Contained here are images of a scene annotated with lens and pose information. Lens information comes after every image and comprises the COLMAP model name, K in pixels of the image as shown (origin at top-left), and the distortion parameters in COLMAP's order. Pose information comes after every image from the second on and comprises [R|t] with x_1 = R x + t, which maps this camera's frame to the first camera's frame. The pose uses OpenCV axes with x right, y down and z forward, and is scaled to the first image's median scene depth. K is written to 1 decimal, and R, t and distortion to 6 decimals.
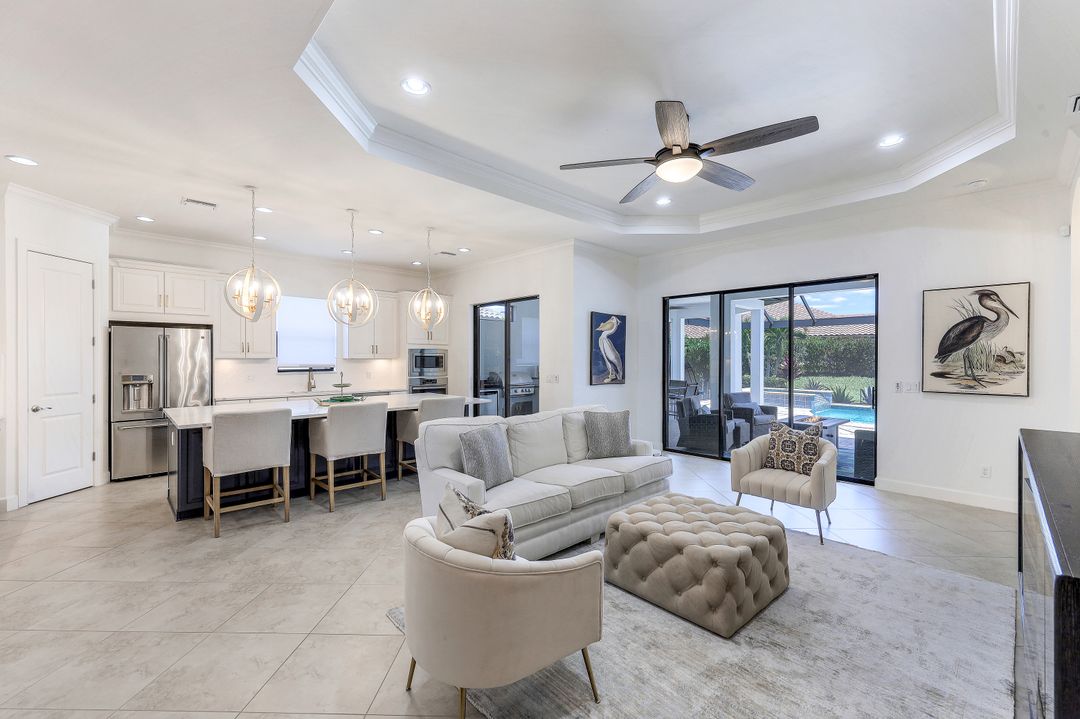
lens RADIAL K [[443.8, 0, 538.0], [0, 443.8, 358.8], [0, 0, 1]] dist [0.002596, 0.000058]
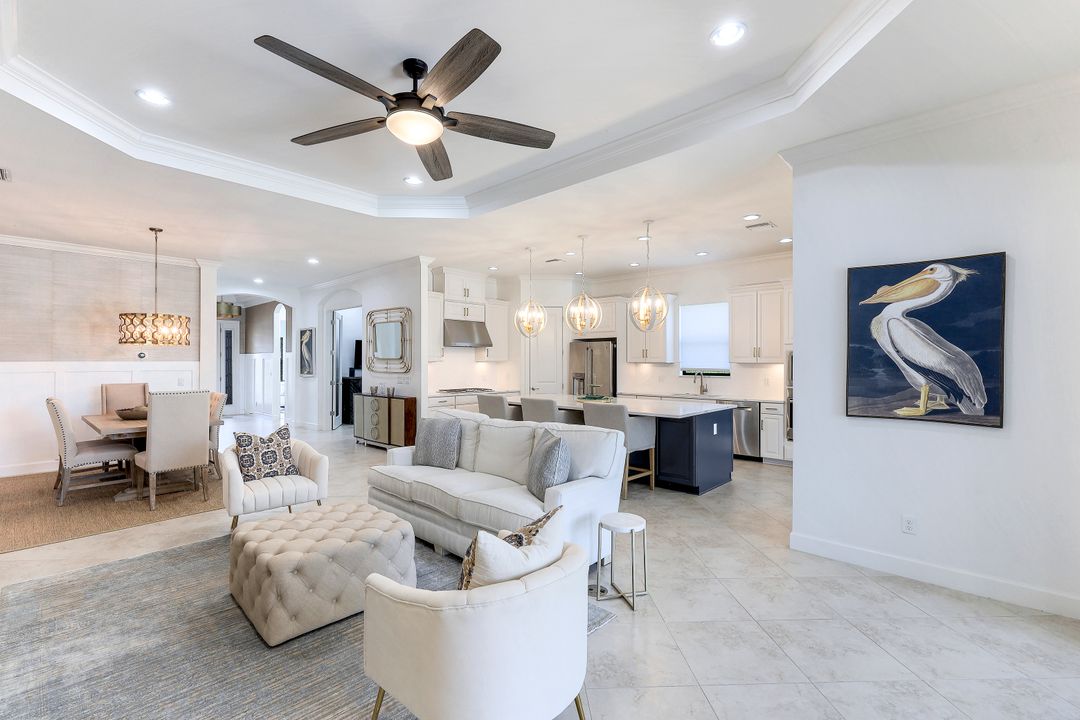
lens RADIAL K [[473.6, 0, 540.0], [0, 473.6, 360.0], [0, 0, 1]] dist [0.000026, 0.000520]
pose [[0.068203, -0.005406, -0.997657, 0.711191], [-0.003052, 0.999980, -0.005627, 0.000634], [0.997667, 0.003429, 0.068185, 0.699185]]
